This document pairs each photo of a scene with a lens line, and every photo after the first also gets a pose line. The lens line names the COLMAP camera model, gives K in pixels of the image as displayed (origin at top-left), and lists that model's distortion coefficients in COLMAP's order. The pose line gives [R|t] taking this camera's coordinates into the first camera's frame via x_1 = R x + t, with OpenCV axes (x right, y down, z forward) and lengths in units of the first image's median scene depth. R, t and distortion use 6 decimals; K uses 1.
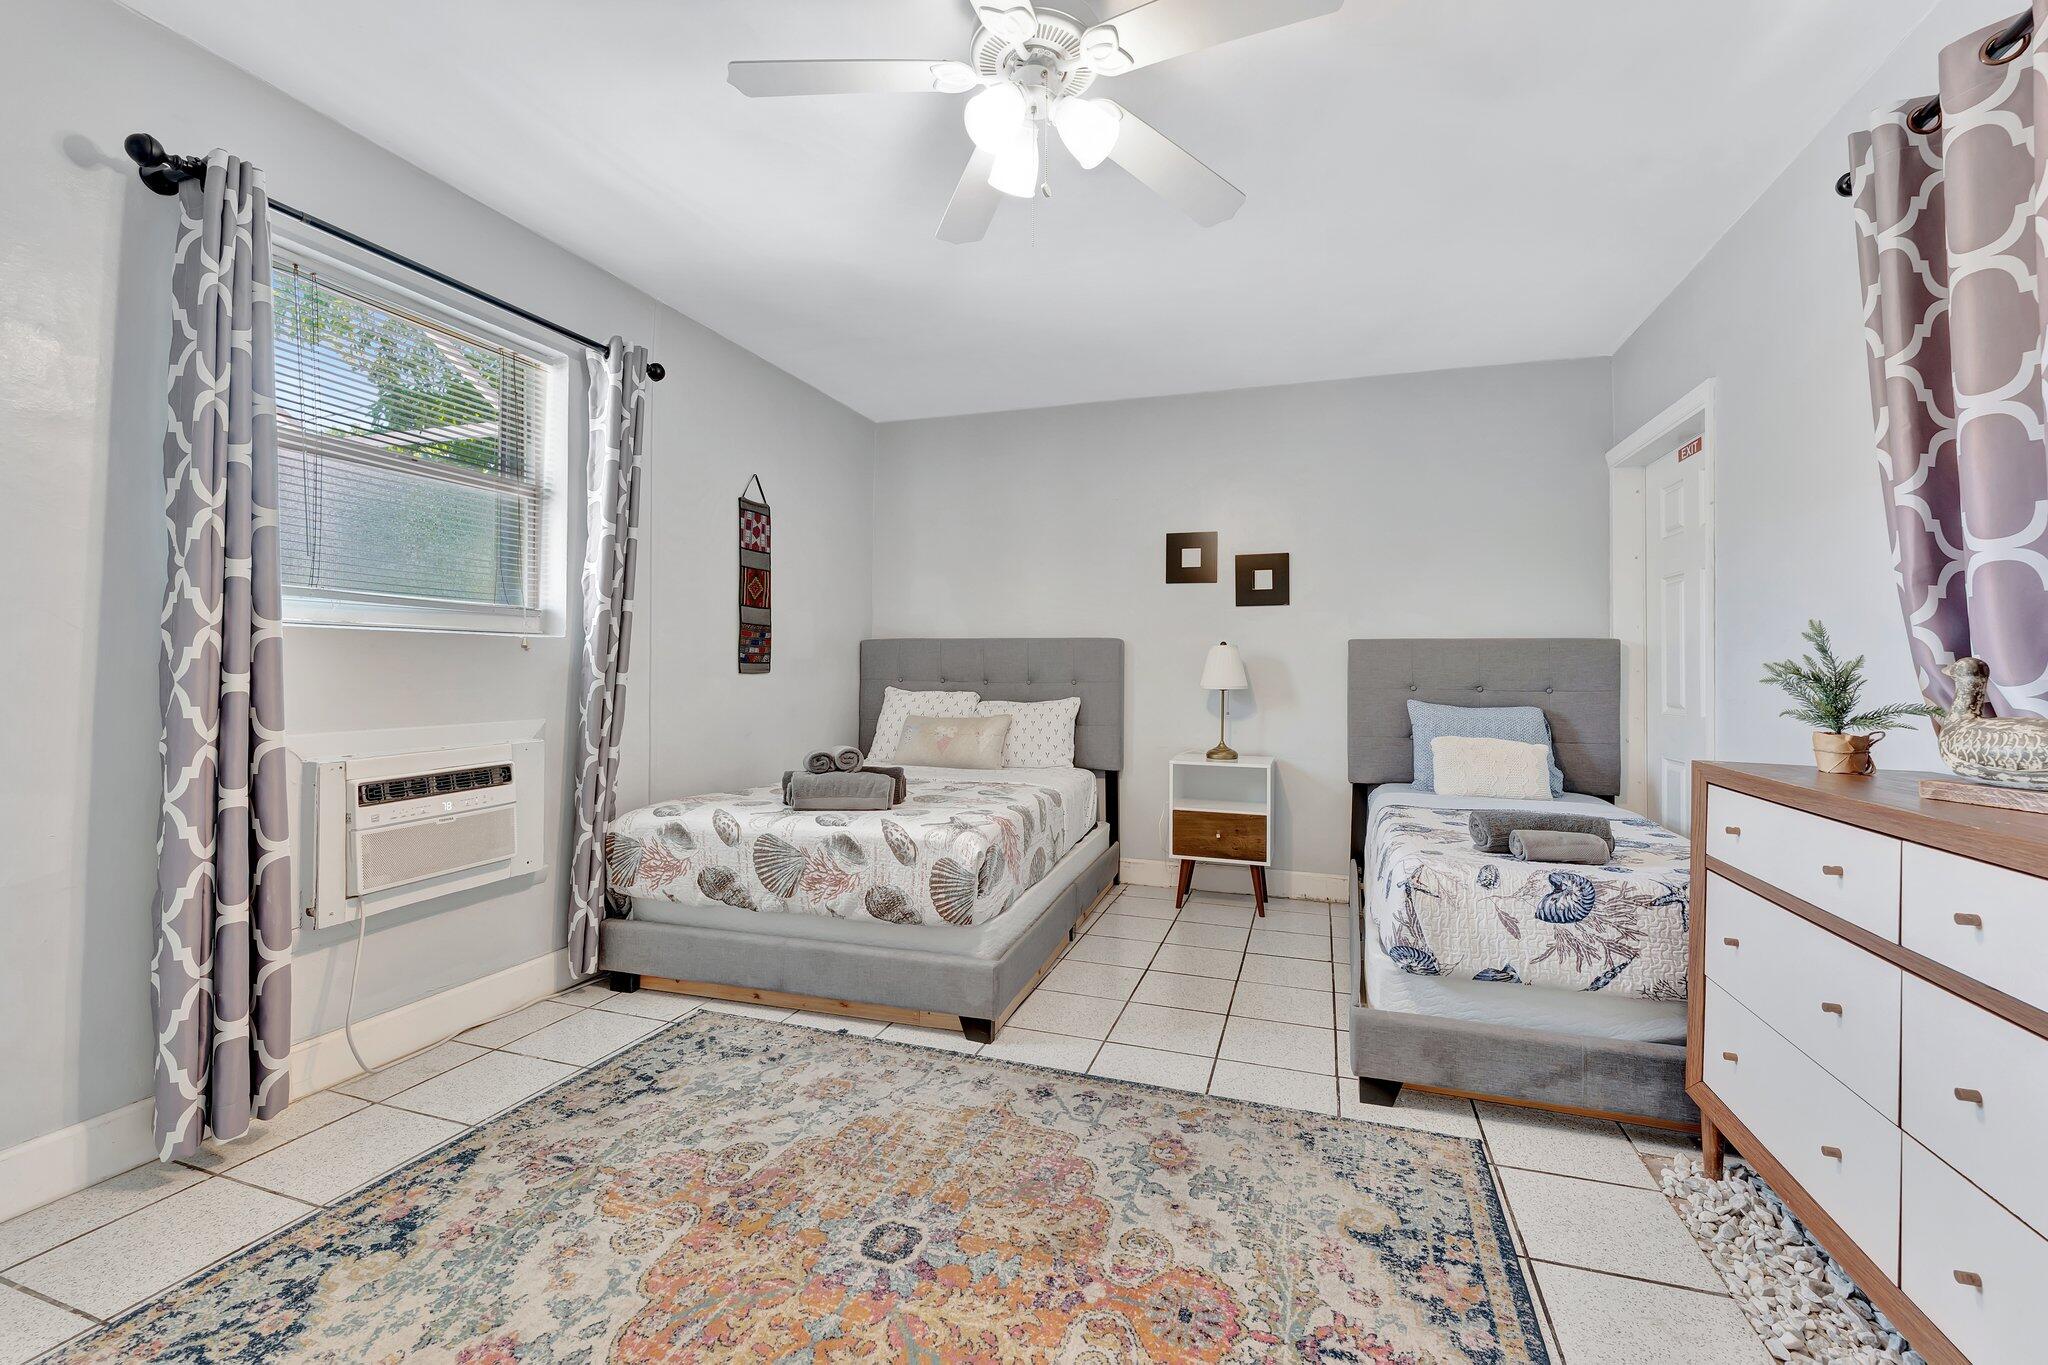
lens RADIAL K [[846.6, 0, 1027.1], [0, 846.6, 678.0], [0, 0, 1]] dist [-0.003273, -0.000033]
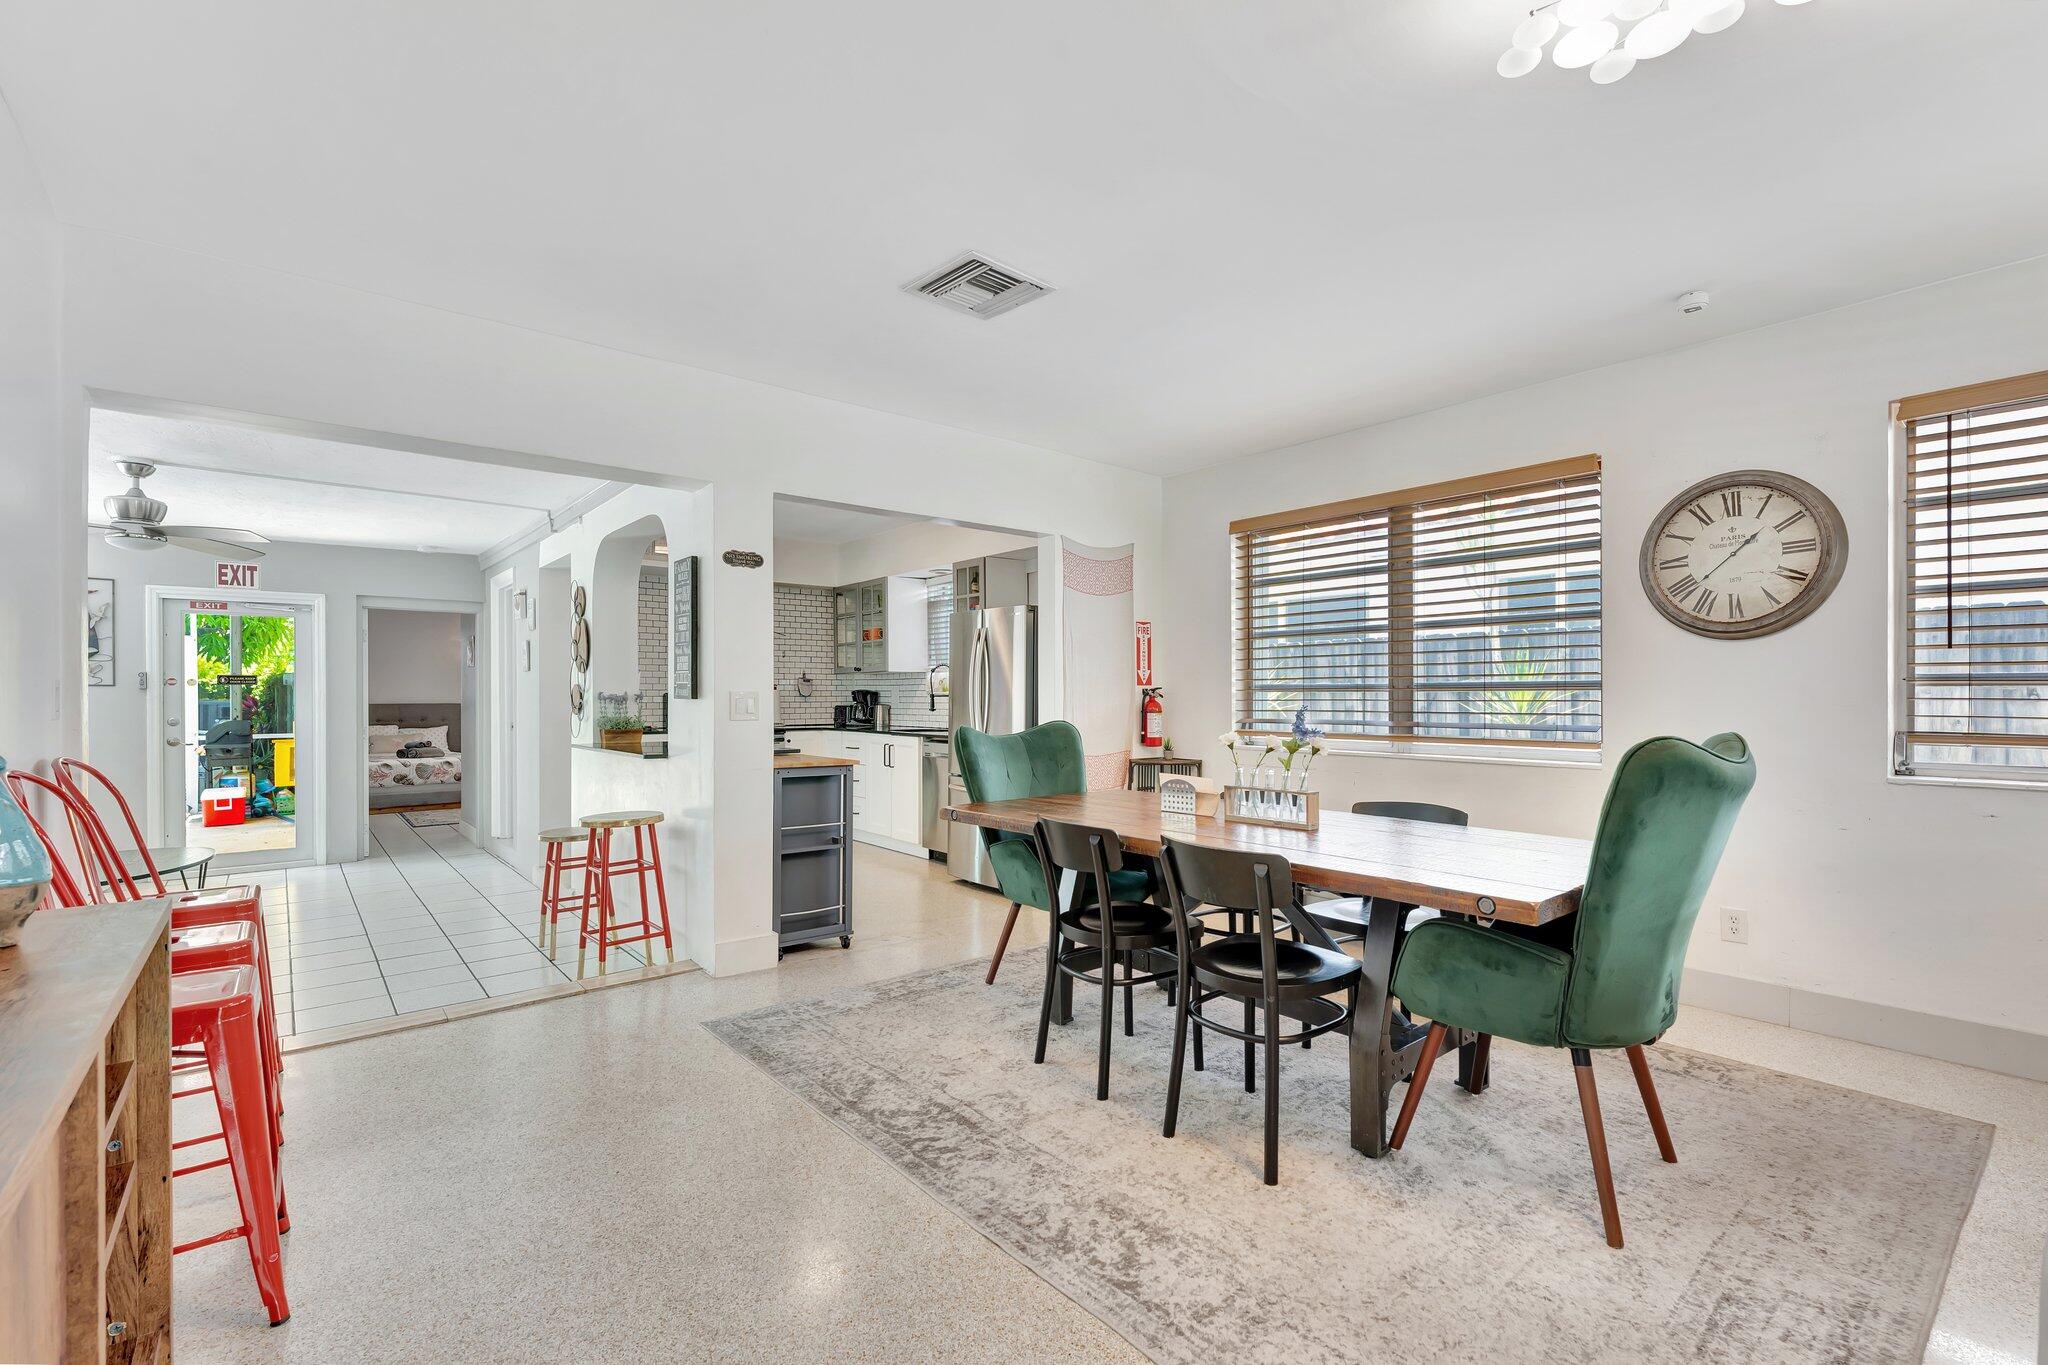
lens RADIAL K [[921.1, 0, 1055.0], [0, 921.1, 691.9], [0, 0, 1]] dist [-0.000980, 0.000372]
pose [[0.518154, -0.001705, 0.855285, -2.616562], [0.012522, 0.999906, -0.005593, -0.079934], [-0.855195, 0.013608, 0.518127, -3.929332]]
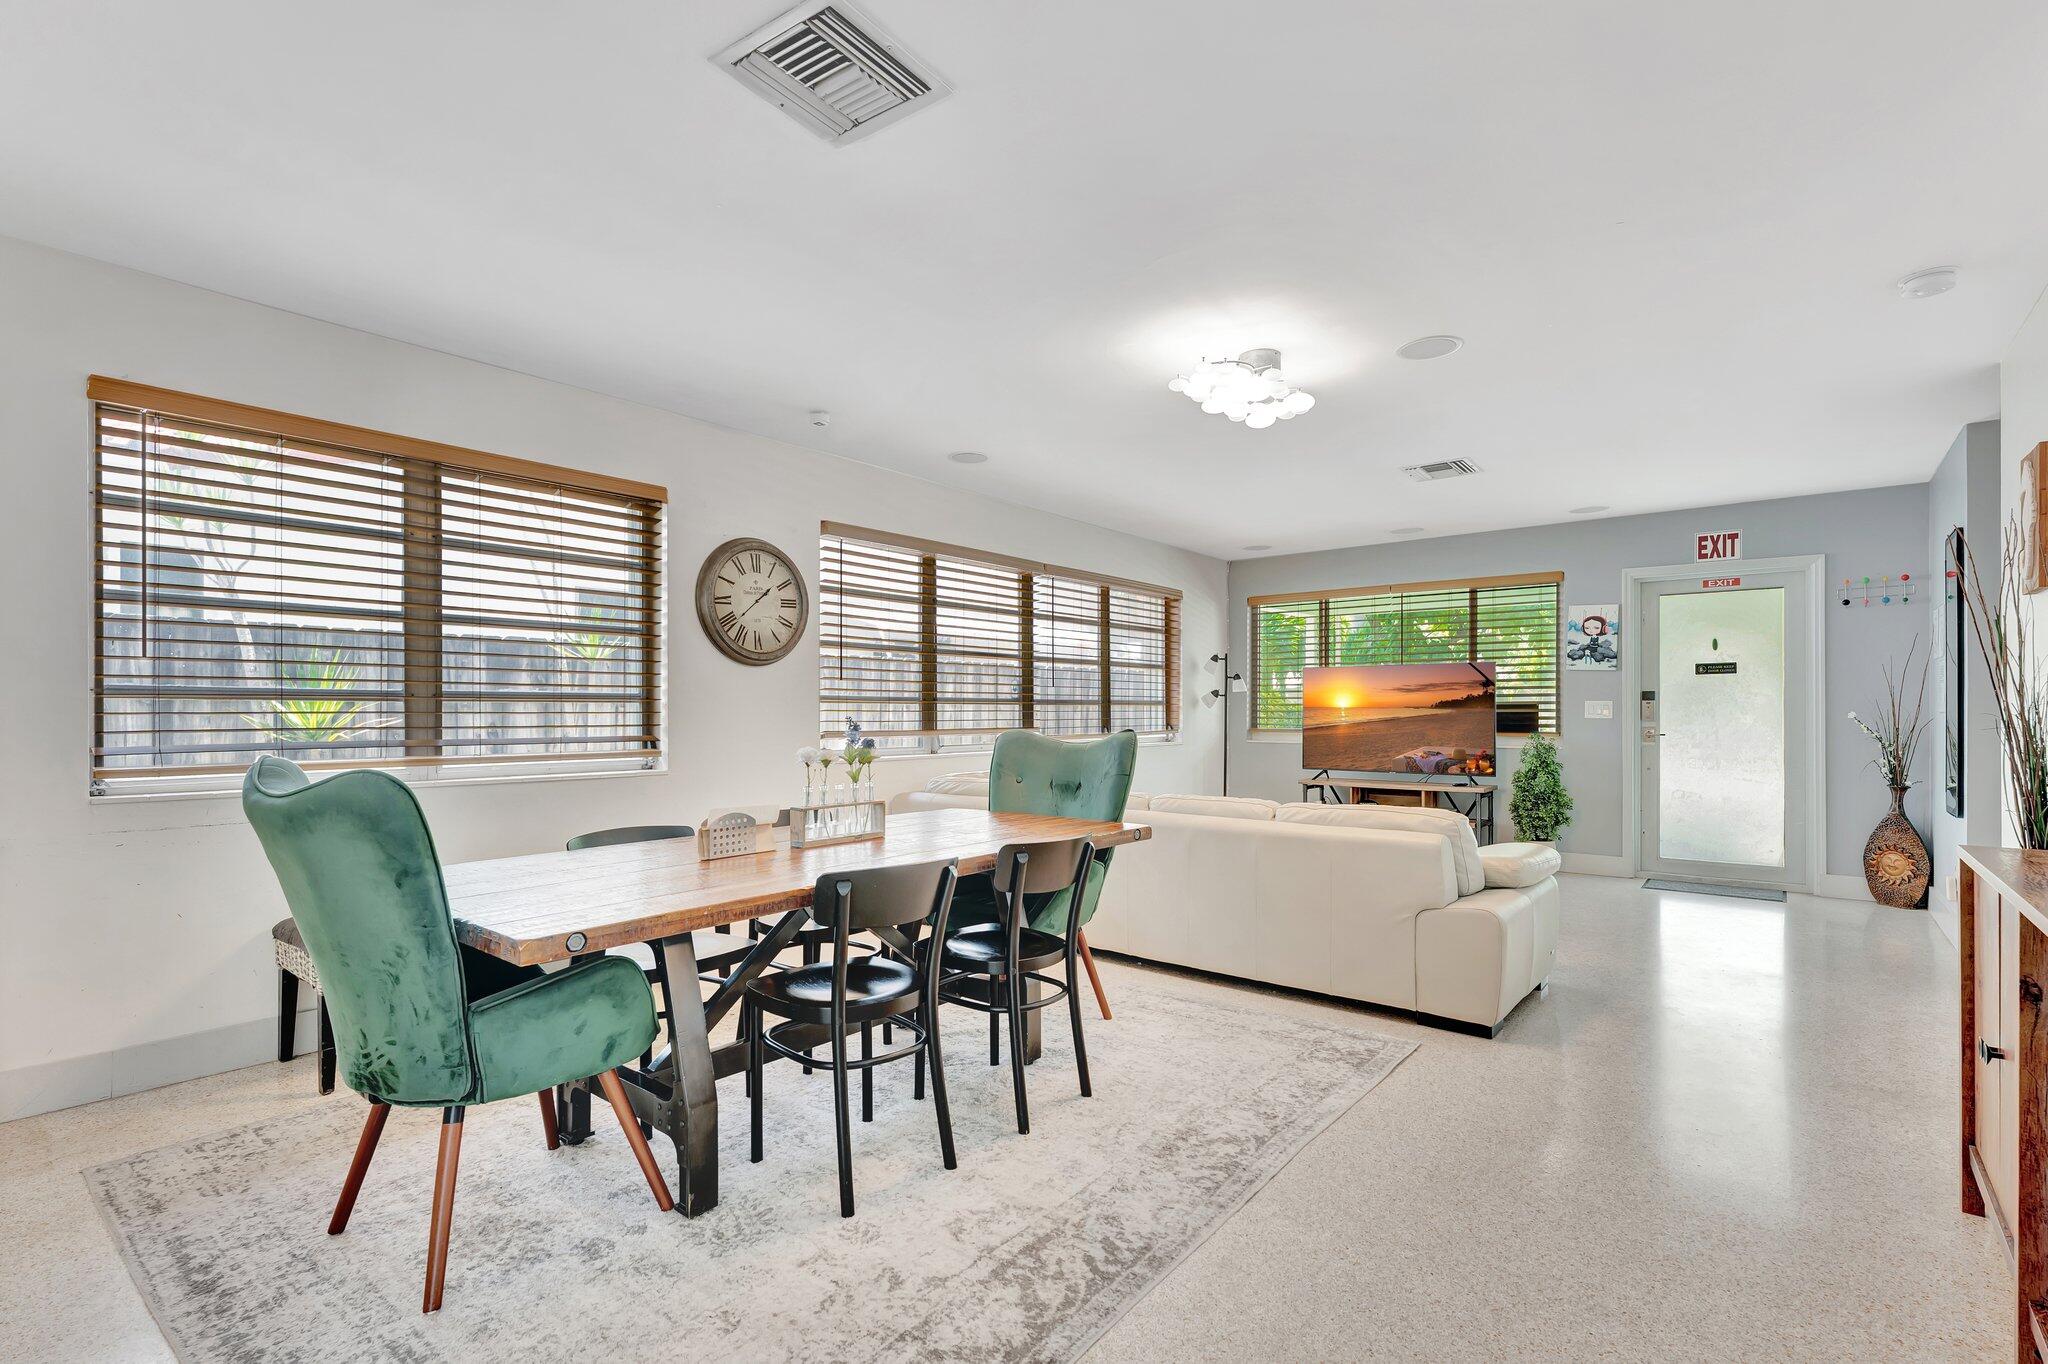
lens RADIAL K [[947.6, 0, 1024.6], [0, 947.6, 707.8], [0, 0, 1]] dist [-0.002018, 0.000180]
pose [[-0.938456, -0.011262, 0.345215, -2.036212], [-0.008386, 0.999917, 0.009824, -0.093699], [-0.345296, 0.006324, -0.938472, -2.439913]]
